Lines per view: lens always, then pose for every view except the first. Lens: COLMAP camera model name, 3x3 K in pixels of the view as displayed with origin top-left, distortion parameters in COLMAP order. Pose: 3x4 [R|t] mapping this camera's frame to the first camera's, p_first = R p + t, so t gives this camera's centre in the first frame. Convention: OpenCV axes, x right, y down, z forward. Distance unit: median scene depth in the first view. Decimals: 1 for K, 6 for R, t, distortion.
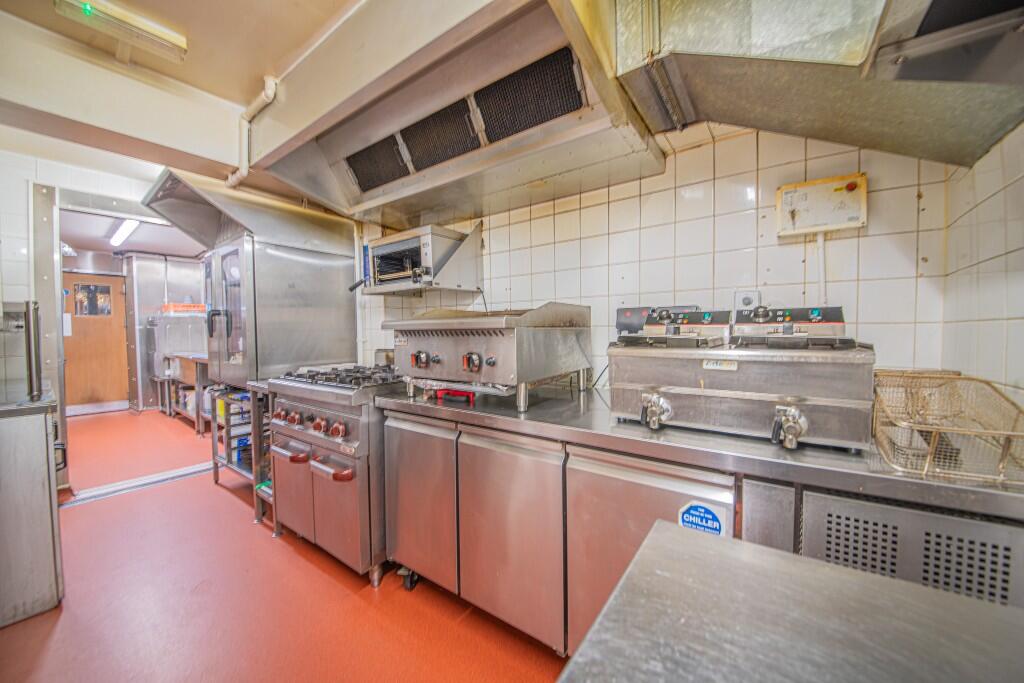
lens RADIAL K [[357.0, 0, 518.9], [0, 357.0, 341.7], [0, 0, 1]] dist [-0.019017, -0.001773]
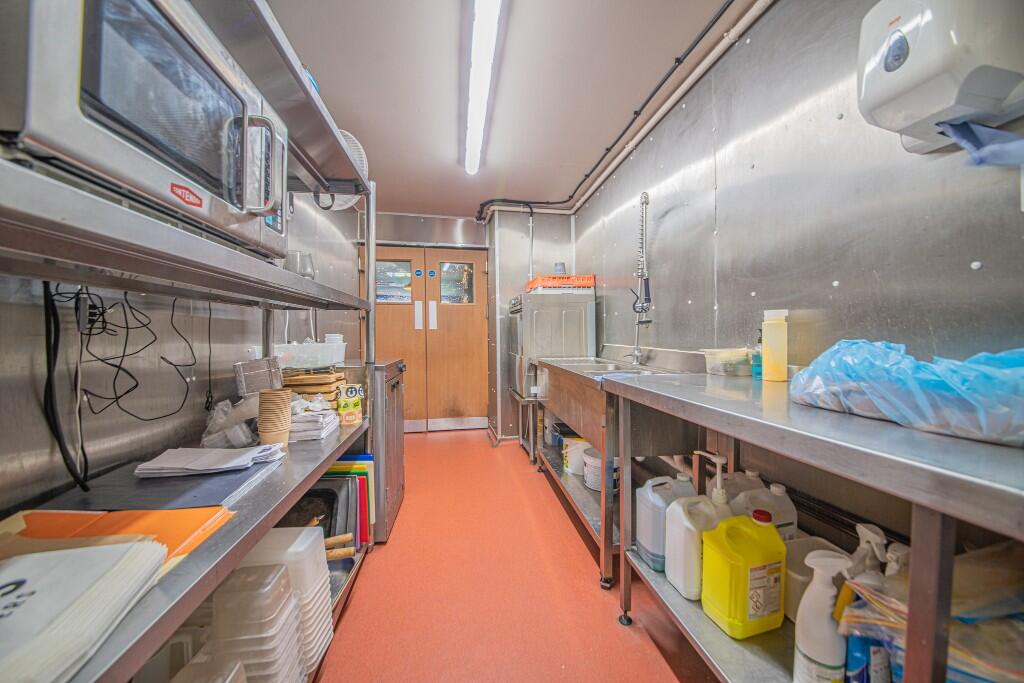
lens RADIAL K [[357.0, 0, 514.0], [0, 357.0, 340.2], [0, 0, 1]] dist [-0.019017, -0.001773]
pose [[0.708560, 0.011786, -0.705552, -0.583364], [-0.020083, 0.999792, -0.003468, 0.006351], [0.705365, 0.016626, 0.708649, 0.528601]]
